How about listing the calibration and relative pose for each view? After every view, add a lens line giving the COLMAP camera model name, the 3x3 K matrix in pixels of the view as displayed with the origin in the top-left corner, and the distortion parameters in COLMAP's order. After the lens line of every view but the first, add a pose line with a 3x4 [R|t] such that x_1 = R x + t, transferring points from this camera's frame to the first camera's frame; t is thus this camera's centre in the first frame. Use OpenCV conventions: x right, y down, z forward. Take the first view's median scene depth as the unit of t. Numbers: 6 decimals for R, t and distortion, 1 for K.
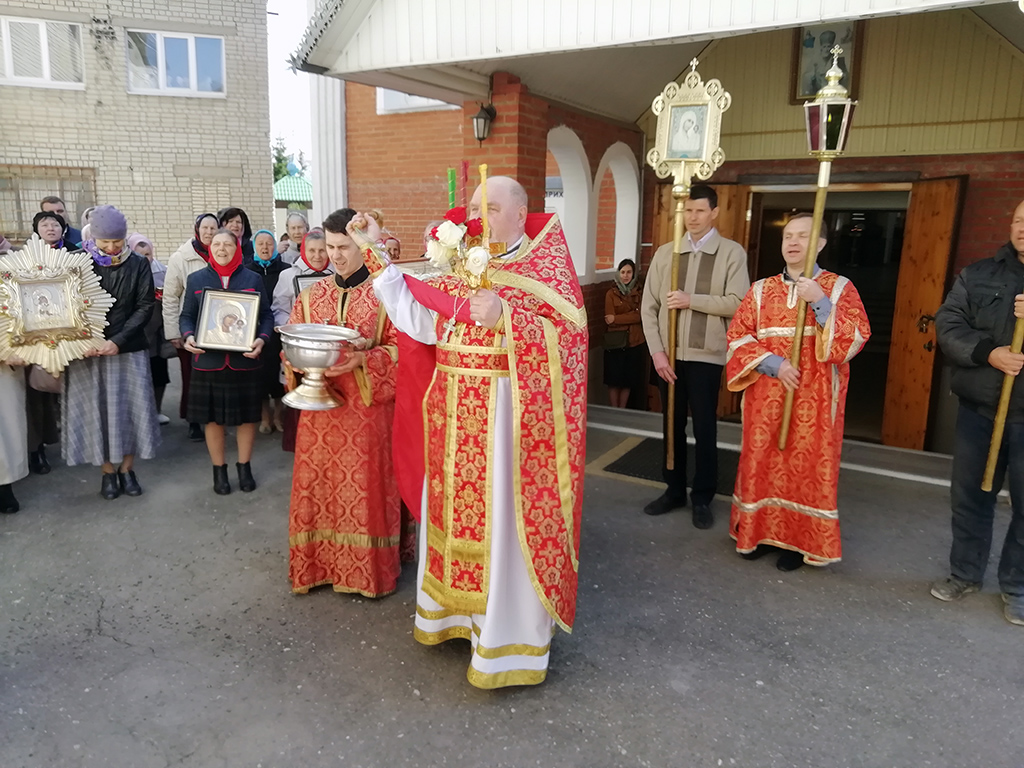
lens RADIAL K [[798.1, 0, 514.0], [0, 798.1, 339.8], [0, 0, 1]] dist [0.033213, 0.006497]
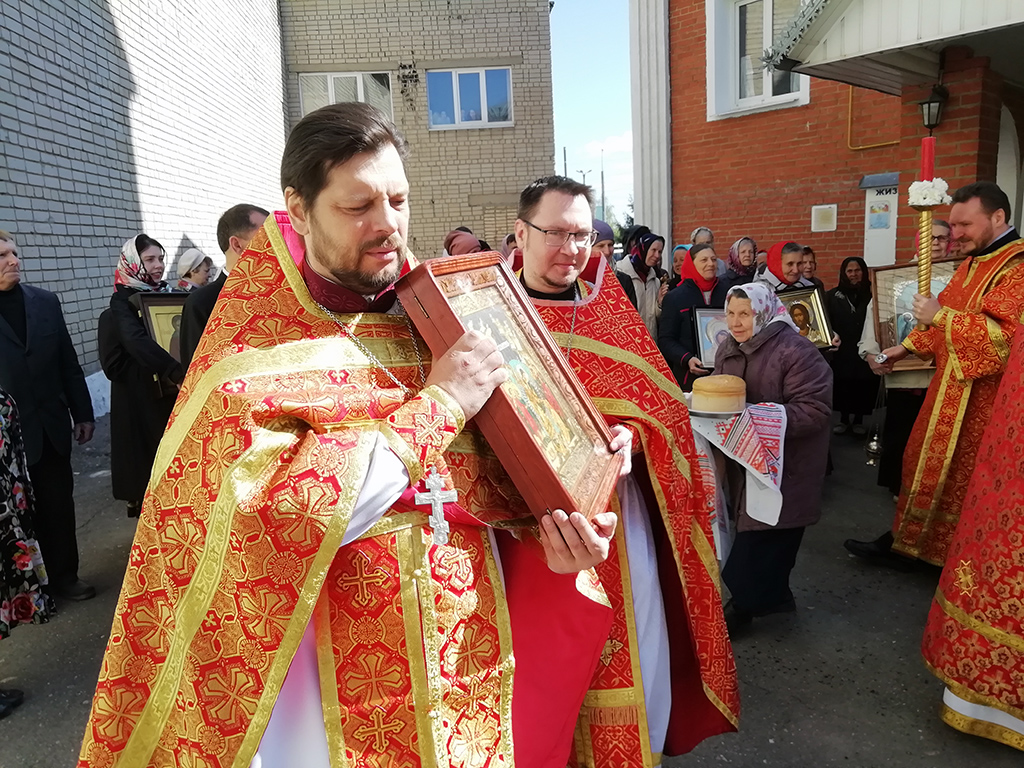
lens RADIAL K [[778.4, 0, 516.3], [0, 778.4, 381.6], [0, 0, 1]] dist [0.039563, -0.014086]
pose [[0.966808, -0.015853, -0.255010, -0.104828], [0.025006, 0.999153, 0.032691, -0.002595], [0.254276, -0.037983, 0.966386, 0.008547]]
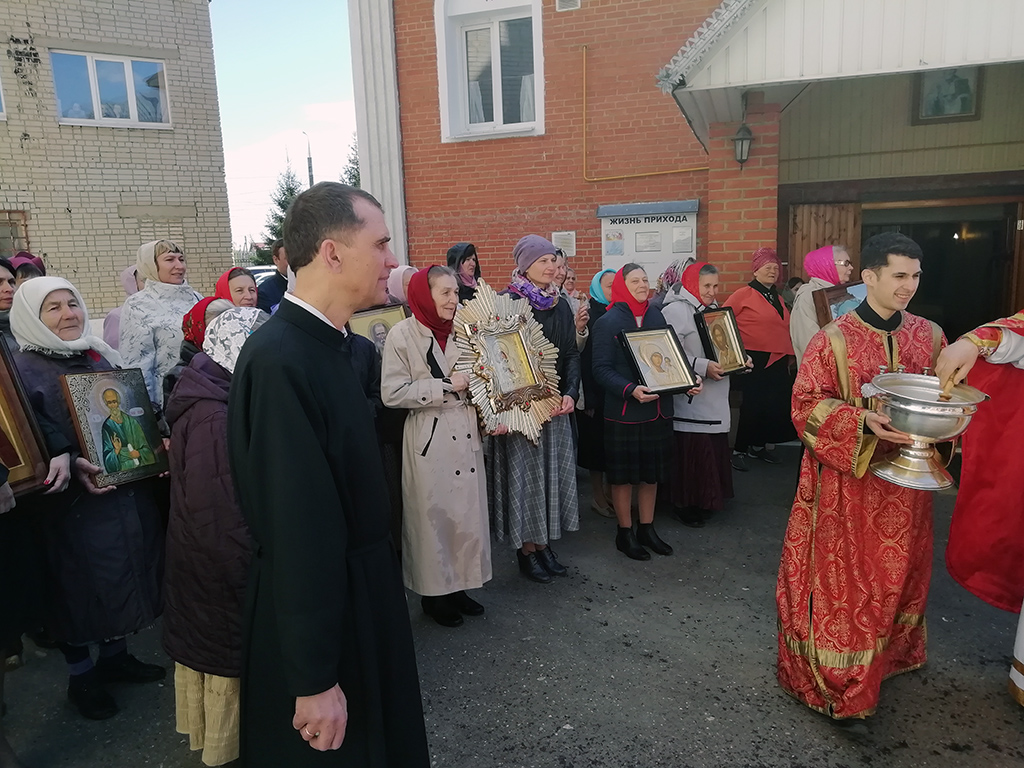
lens RADIAL K [[769.1, 0, 512.0], [0, 769.1, 384.0], [0, 0, 1]] dist [0.033366, 0.001946]
pose [[0.971073, -0.082393, 0.224118, -0.211934], [0.077161, 0.996504, 0.032017, -0.012490], [-0.225973, -0.013798, 0.974036, 0.055240]]
